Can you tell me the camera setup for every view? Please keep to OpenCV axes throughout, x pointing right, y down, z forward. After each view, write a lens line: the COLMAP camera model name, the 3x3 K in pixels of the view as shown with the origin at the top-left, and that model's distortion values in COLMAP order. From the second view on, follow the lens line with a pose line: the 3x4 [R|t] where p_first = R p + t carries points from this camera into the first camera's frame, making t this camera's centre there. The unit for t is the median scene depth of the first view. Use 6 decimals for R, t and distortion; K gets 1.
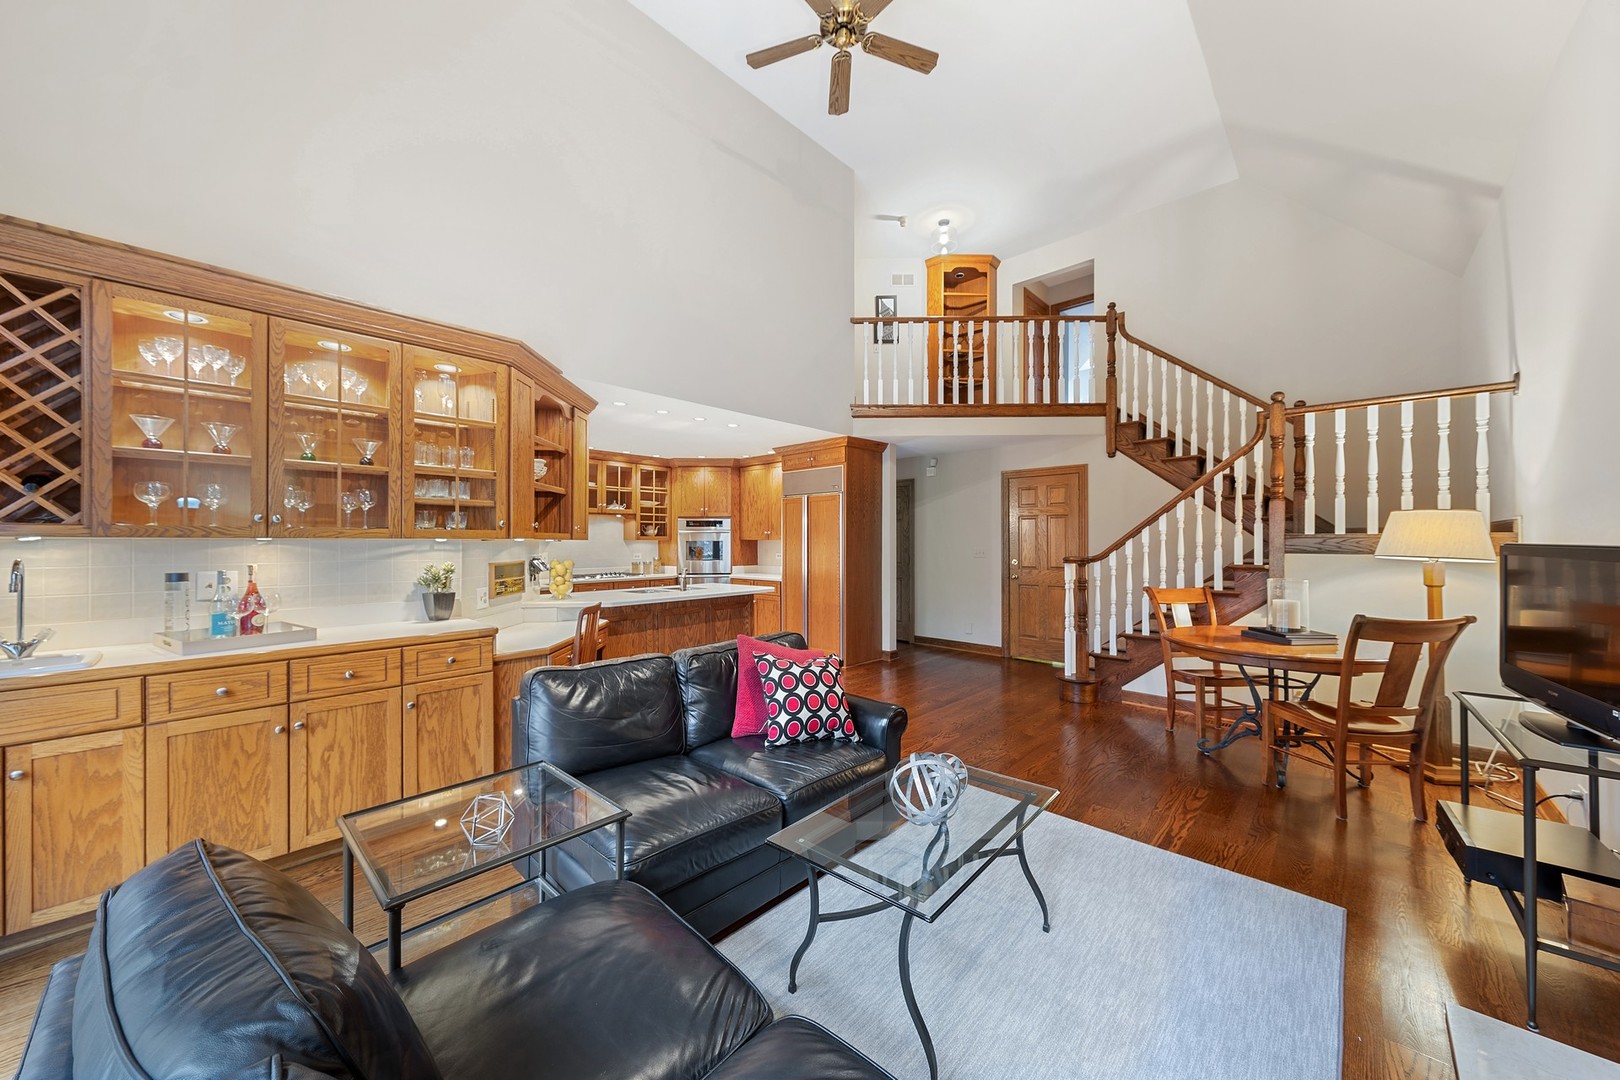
lens RADIAL K [[590.0, 0, 809.8], [0, 590.0, 540.0], [0, 0, 1]] dist [0.001260, 0.000073]
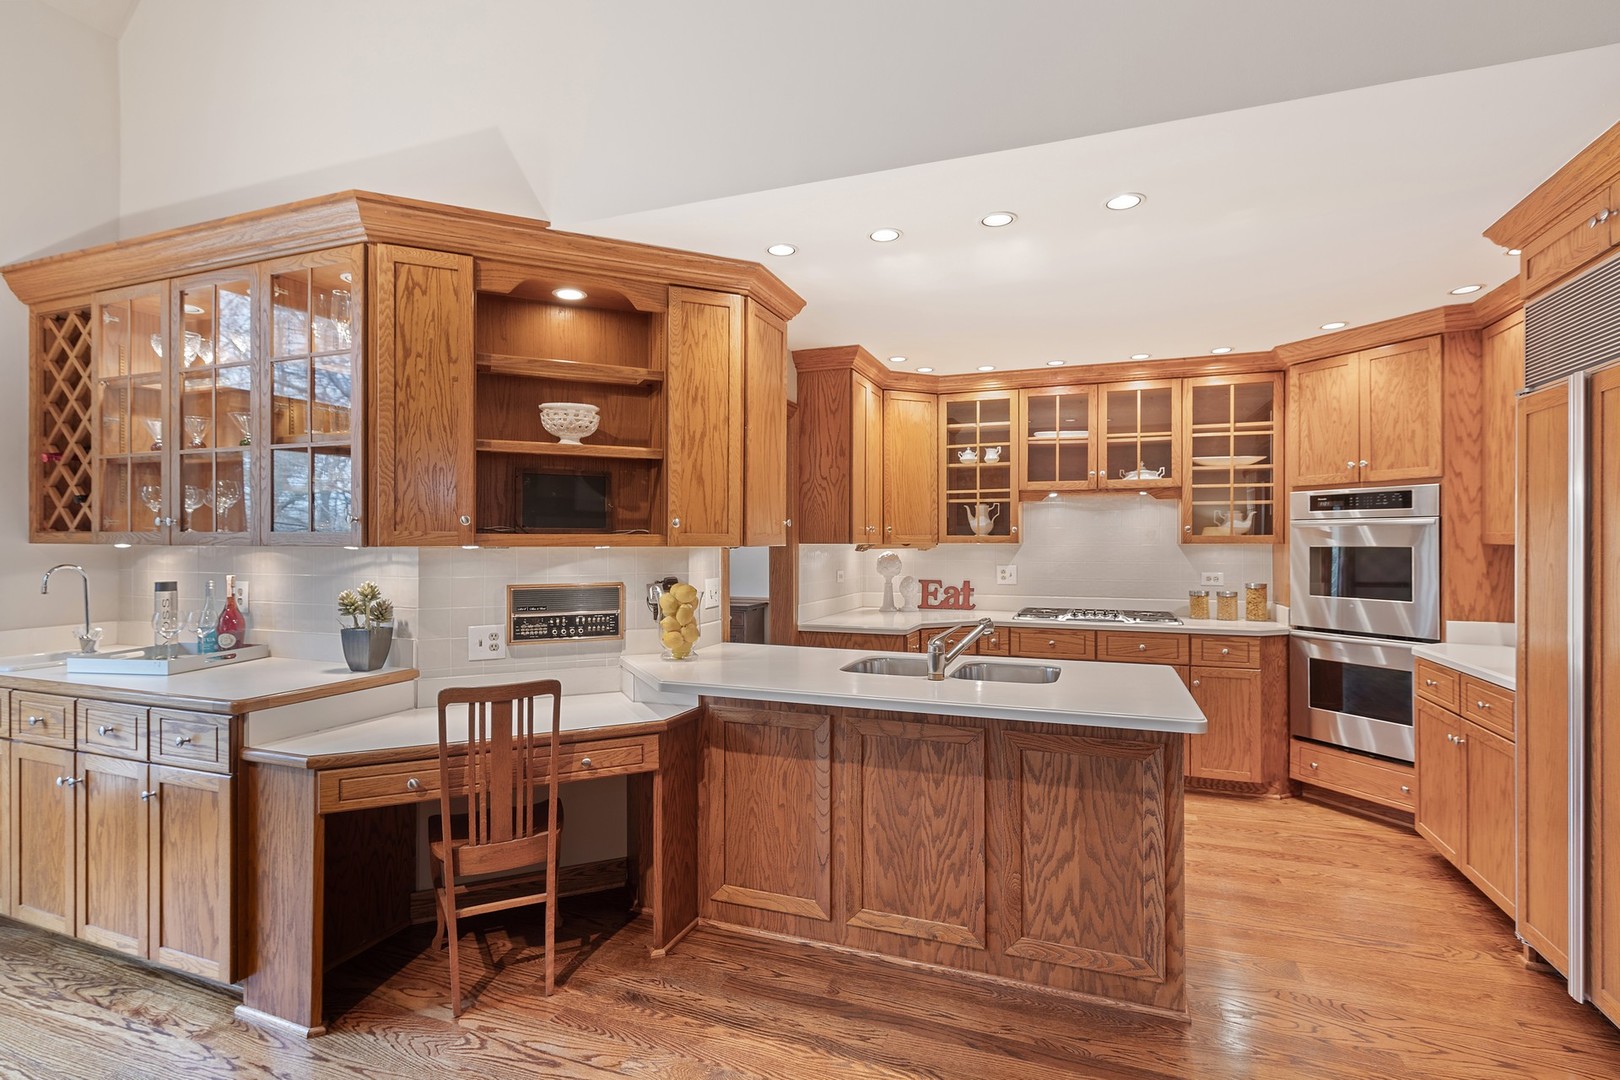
lens RADIAL K [[780.5, 0, 808.9], [0, 780.5, 538.7], [0, 0, 1]] dist [-0.003254, -0.000201]
pose [[0.379982, 0.001607, -0.924992, 0.156002], [0.000332, 0.999998, 0.001874, -0.004945], [0.924994, -0.001019, 0.379981, 0.496785]]
